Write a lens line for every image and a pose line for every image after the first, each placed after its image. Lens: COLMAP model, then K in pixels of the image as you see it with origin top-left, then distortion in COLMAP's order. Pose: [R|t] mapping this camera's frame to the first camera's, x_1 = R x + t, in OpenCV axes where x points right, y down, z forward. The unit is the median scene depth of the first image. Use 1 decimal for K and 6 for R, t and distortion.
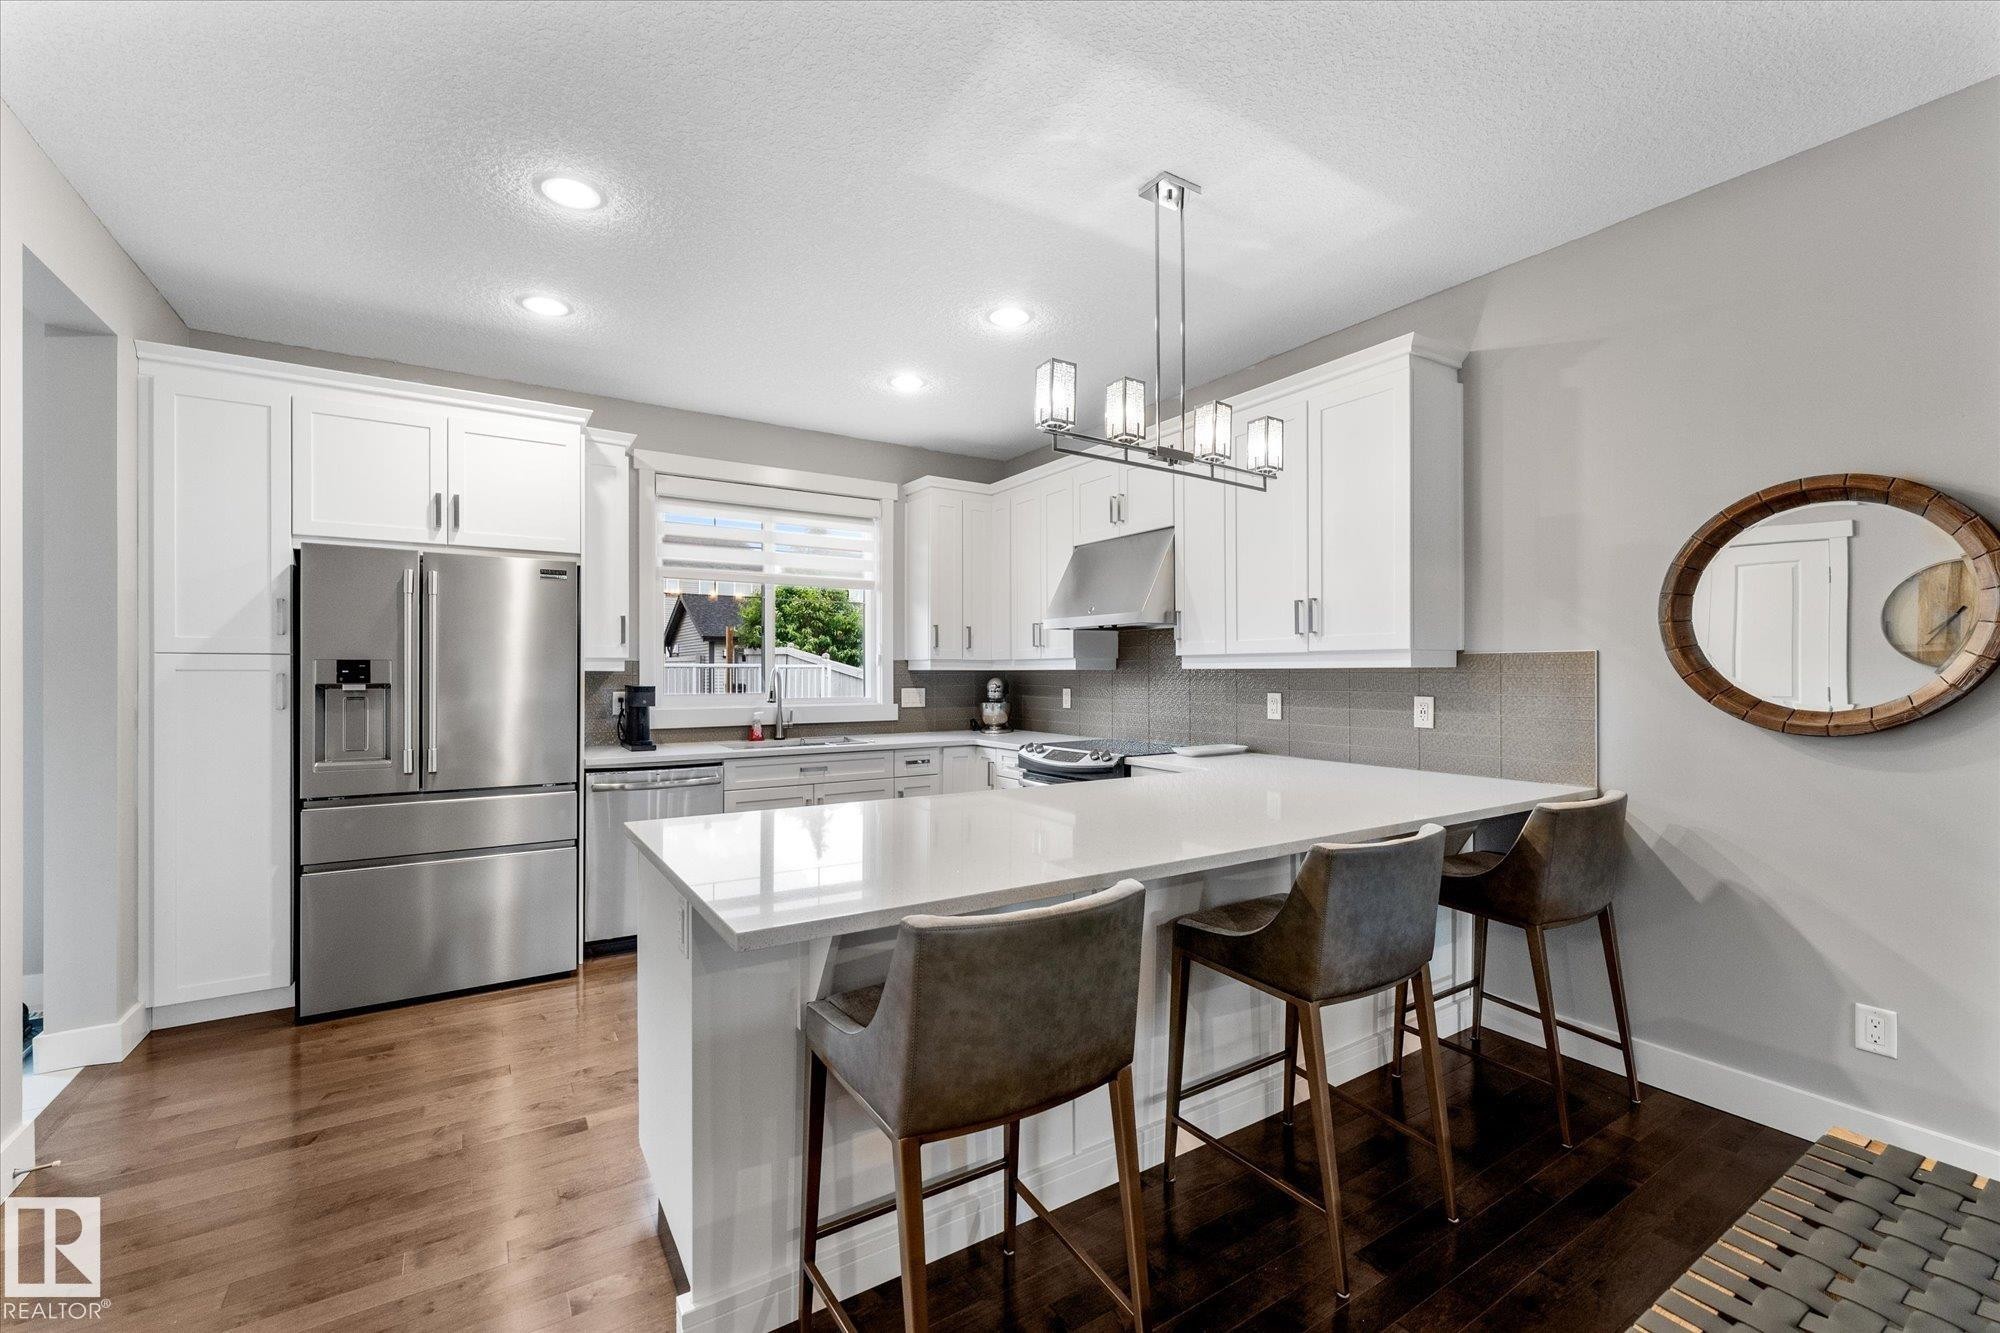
lens RADIAL K [[830.5, 0, 998.0], [0, 830.5, 677.7], [0, 0, 1]] dist [0.017566, -0.000024]
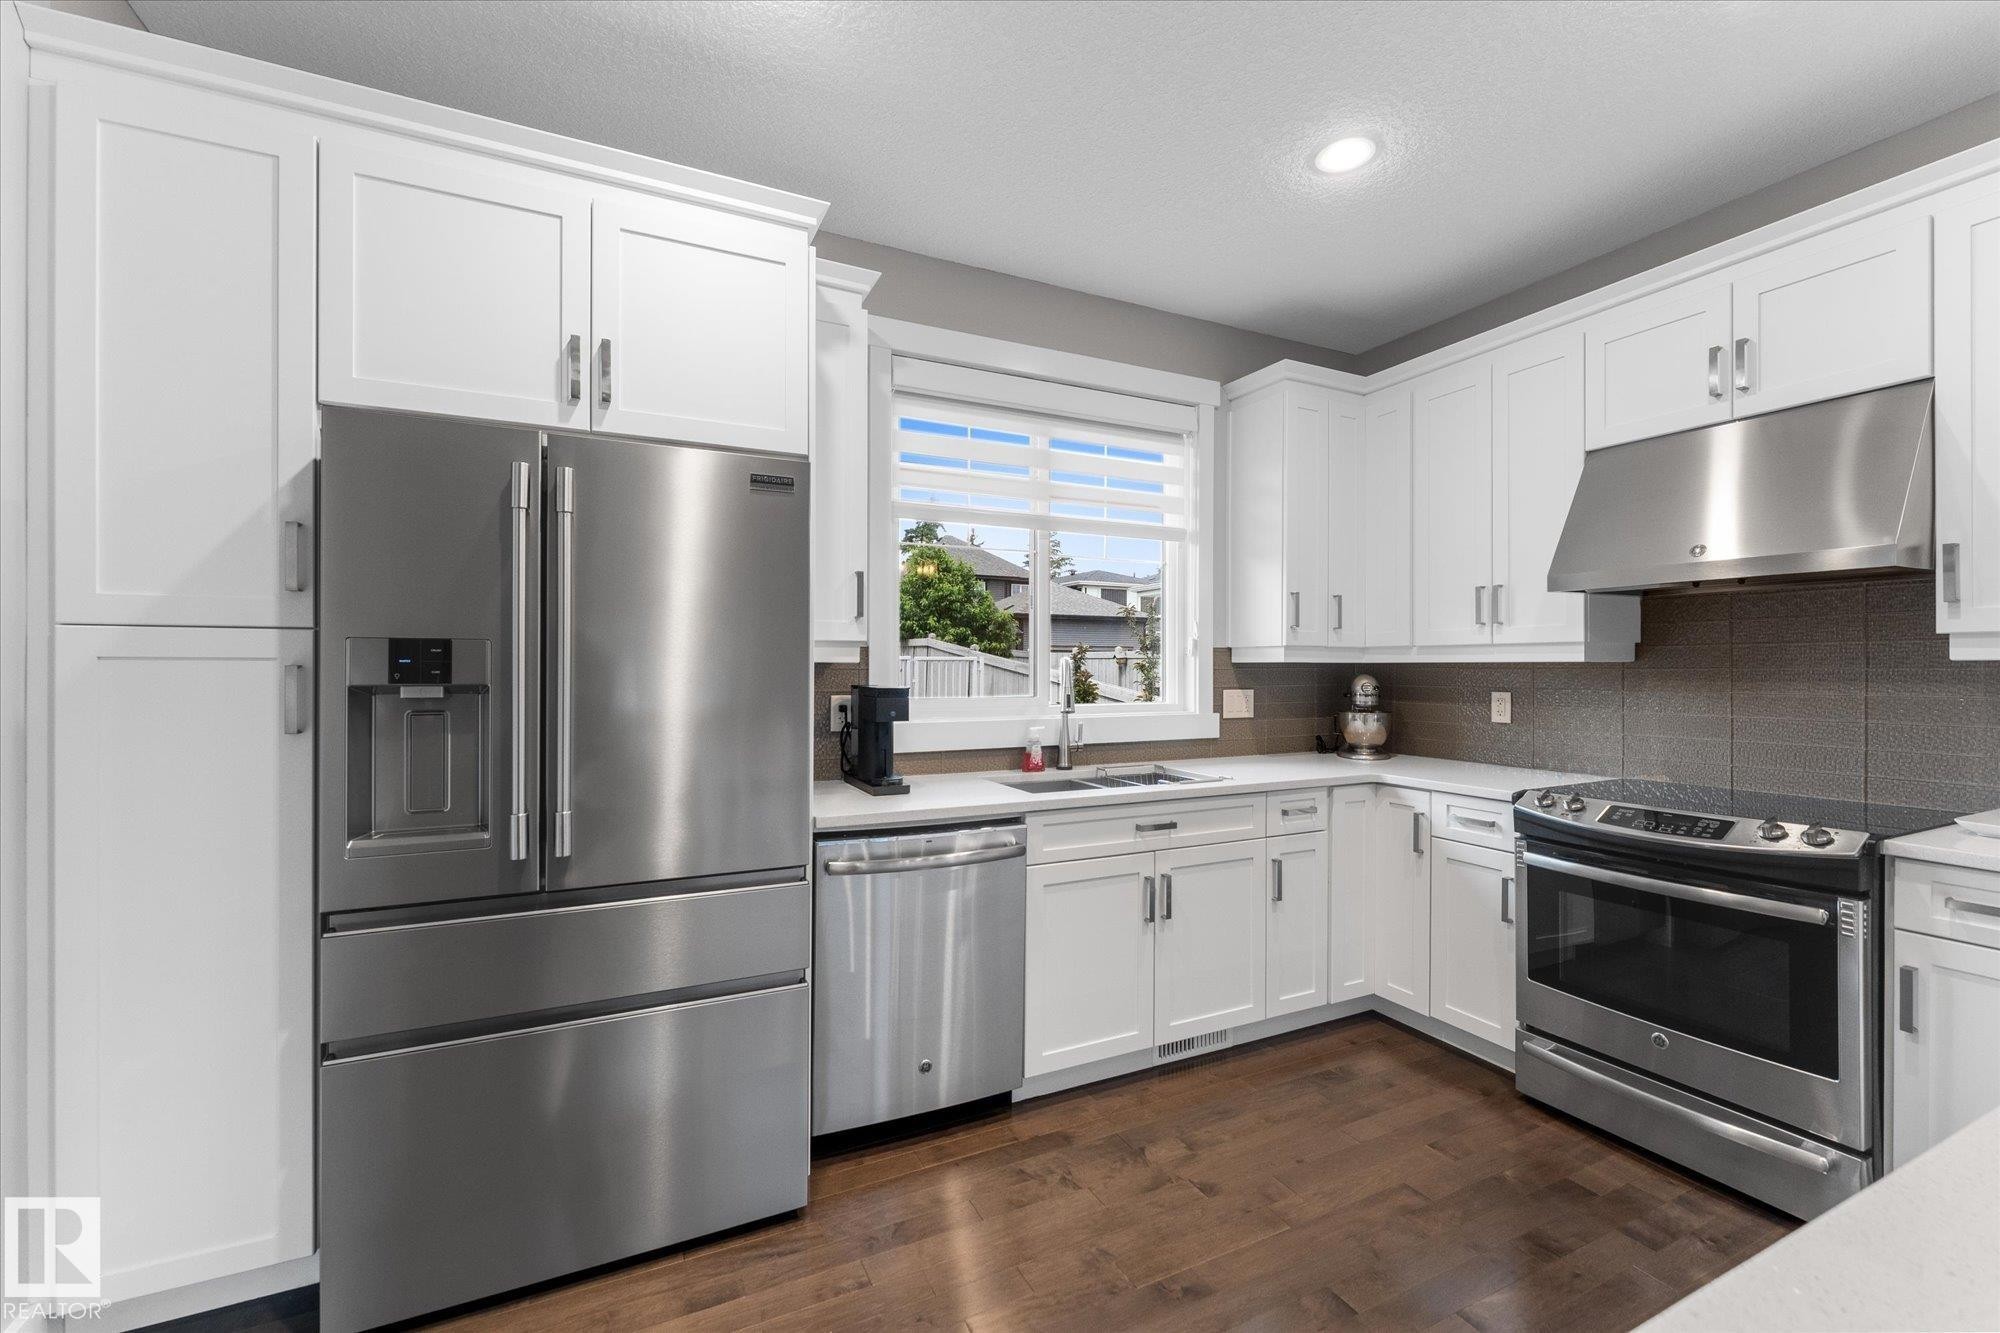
lens RADIAL K [[835.3, 0, 1009.9], [0, 835.3, 672.6], [0, 0, 1]] dist [0.017100, -0.000099]
pose [[0.993256, 0.003404, -0.115894, -0.240126], [-0.003237, 0.999993, 0.001629, -0.001718], [0.115899, -0.001243, 0.993260, 0.363293]]
